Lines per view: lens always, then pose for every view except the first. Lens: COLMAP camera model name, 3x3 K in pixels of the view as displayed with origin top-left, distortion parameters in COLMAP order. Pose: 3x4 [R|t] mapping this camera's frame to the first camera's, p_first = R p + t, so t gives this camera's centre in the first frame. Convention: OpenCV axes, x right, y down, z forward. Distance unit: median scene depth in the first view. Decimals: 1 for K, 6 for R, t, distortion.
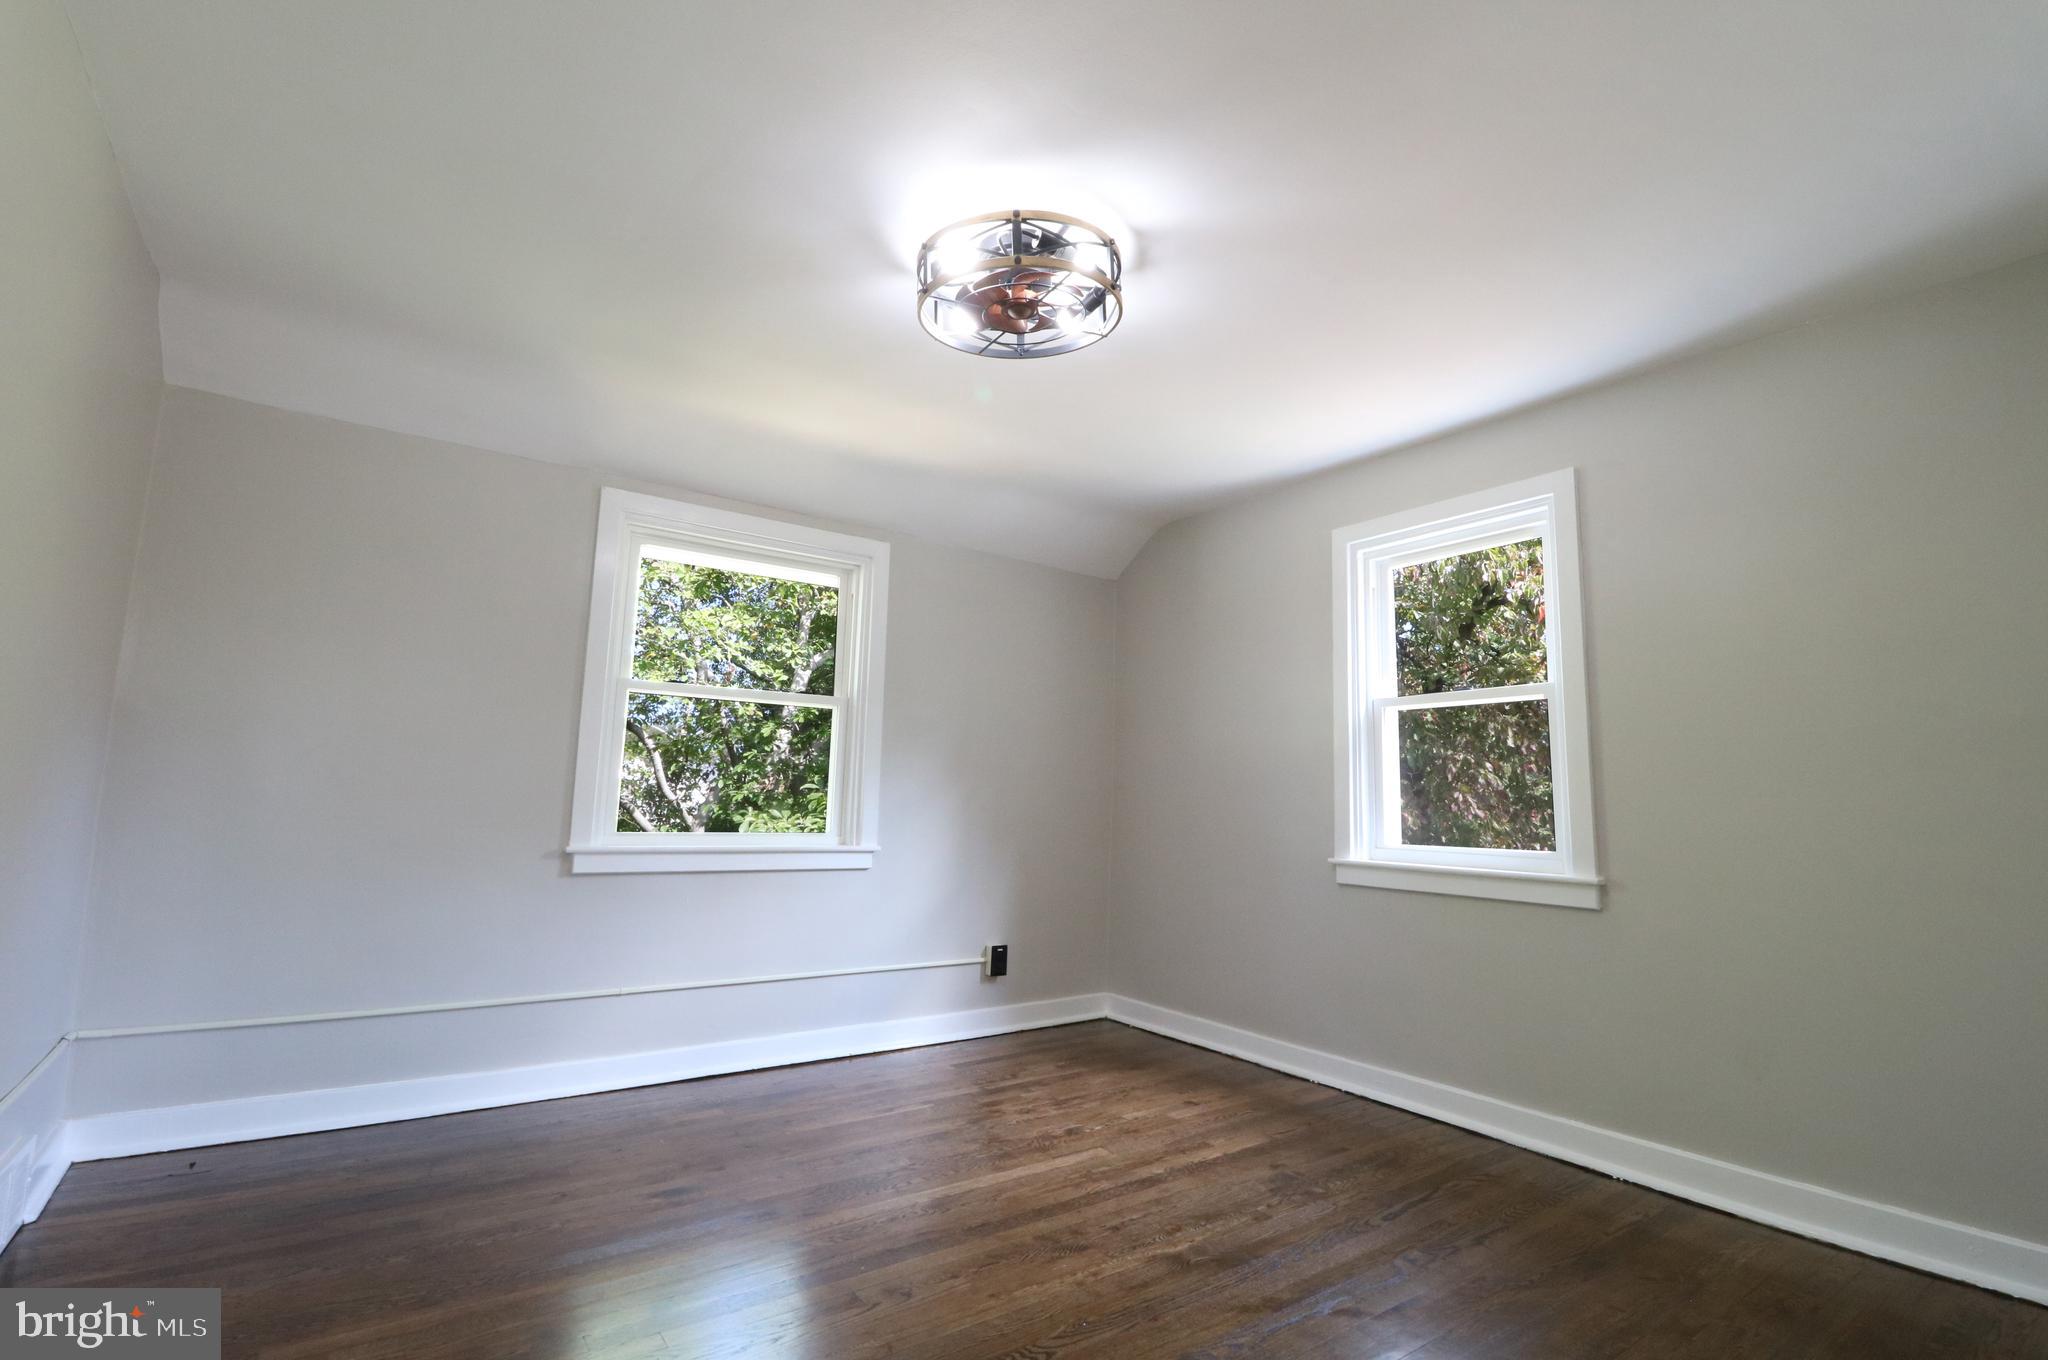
lens RADIAL K [[954.4, 0, 1039.4], [0, 954.4, 666.1], [0, 0, 1]] dist [-0.001049, -0.012462]
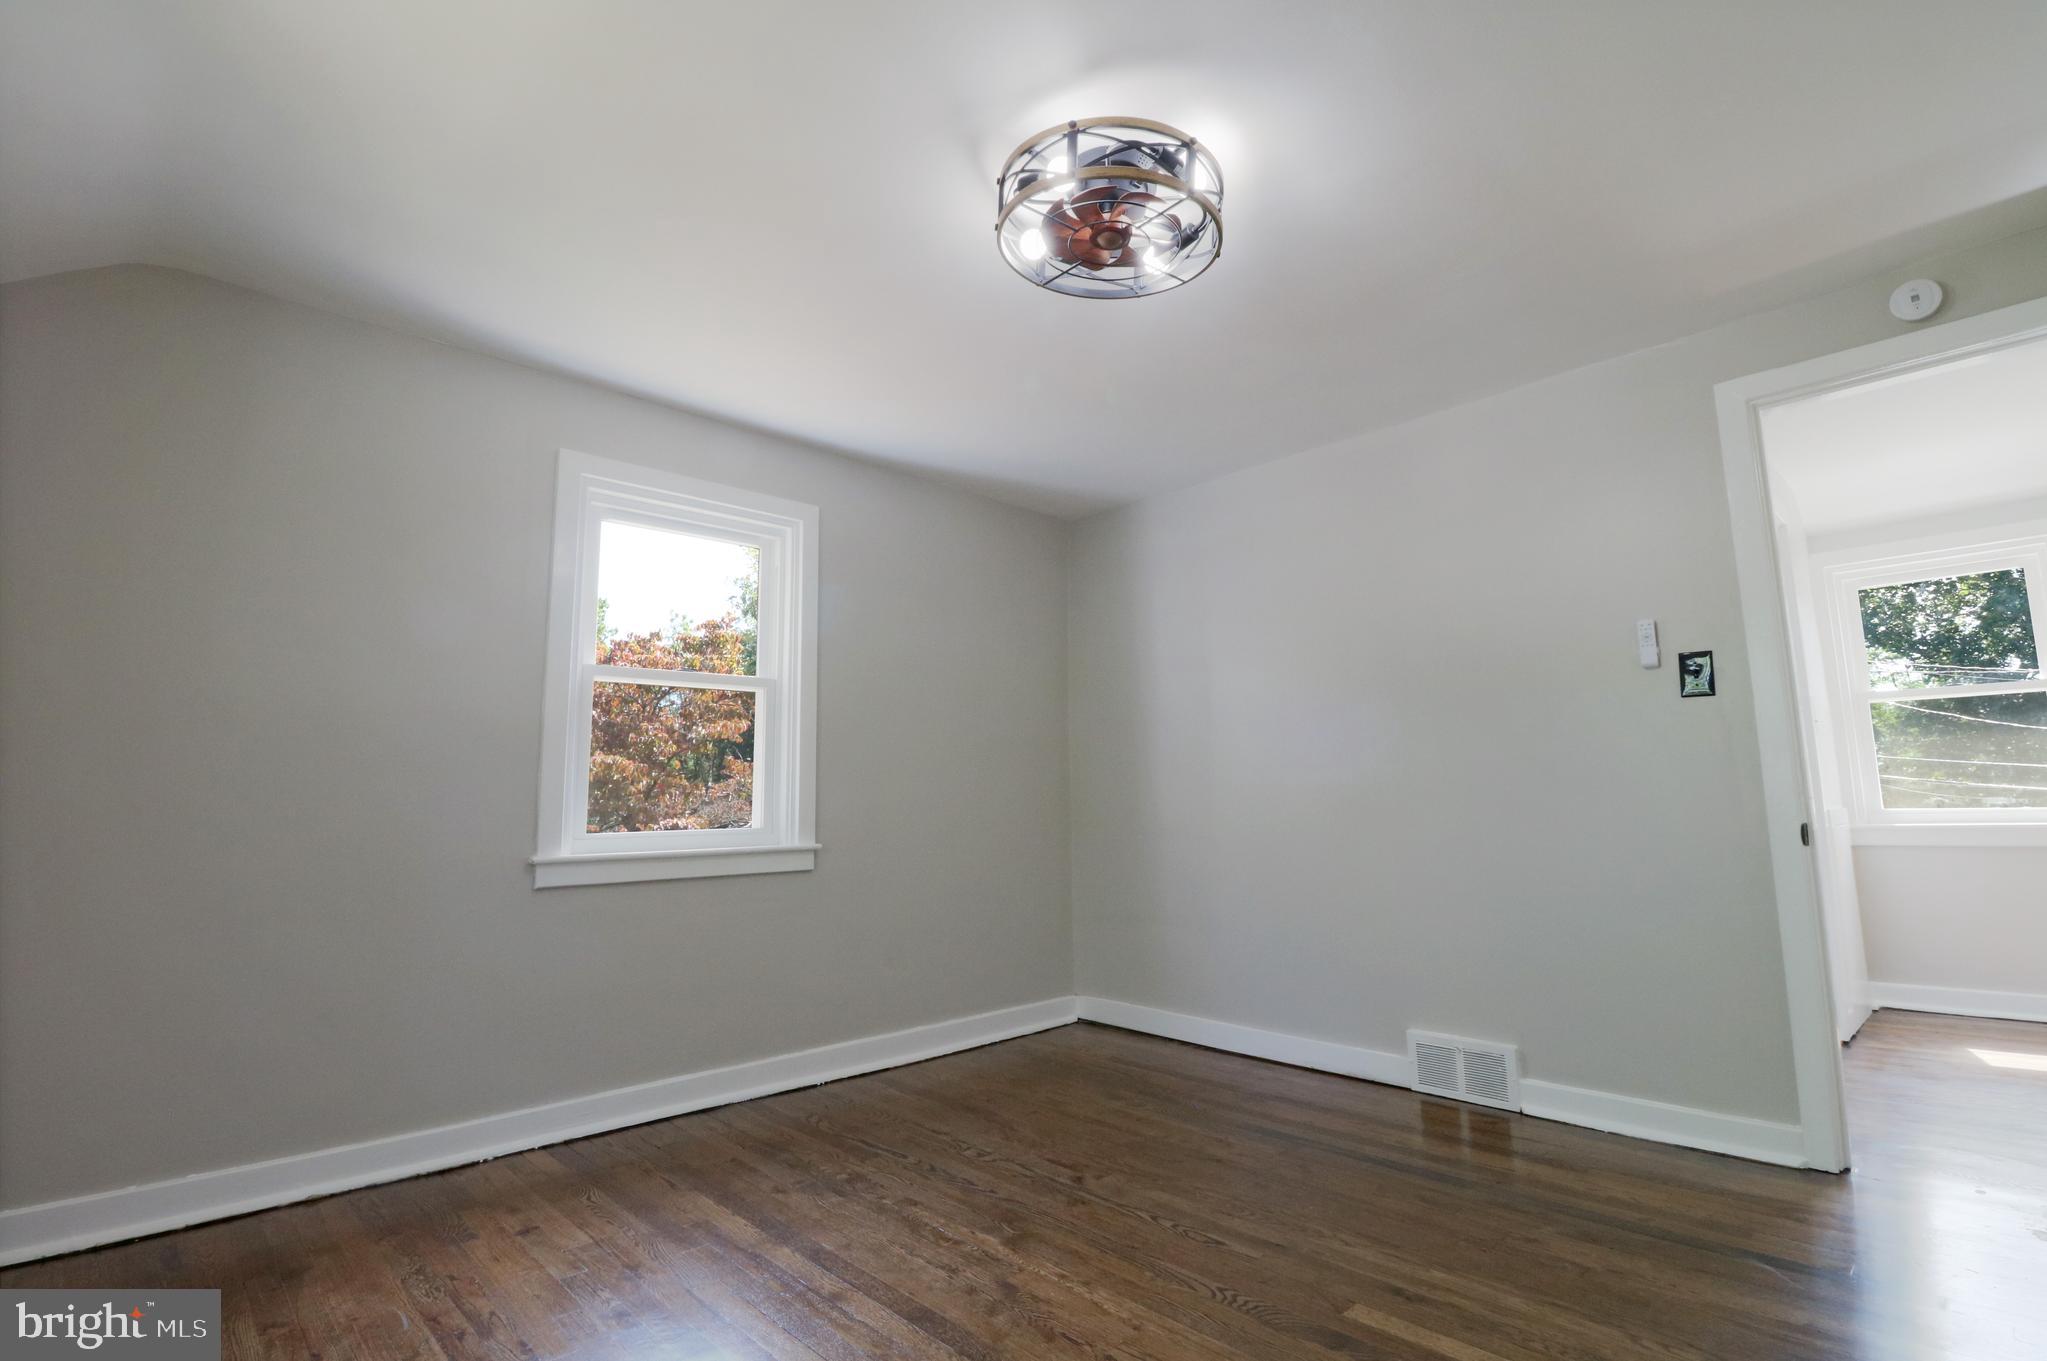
lens RADIAL K [[953.9, 0, 1038.9], [0, 953.9, 666.6], [0, 0, 1]] dist [-0.001049, -0.012462]
pose [[-0.147586, 0.122418, 0.981444, -0.686338], [-0.122612, 0.982391, -0.140974, 0.135664], [-0.981420, -0.141142, -0.129978, 0.907120]]
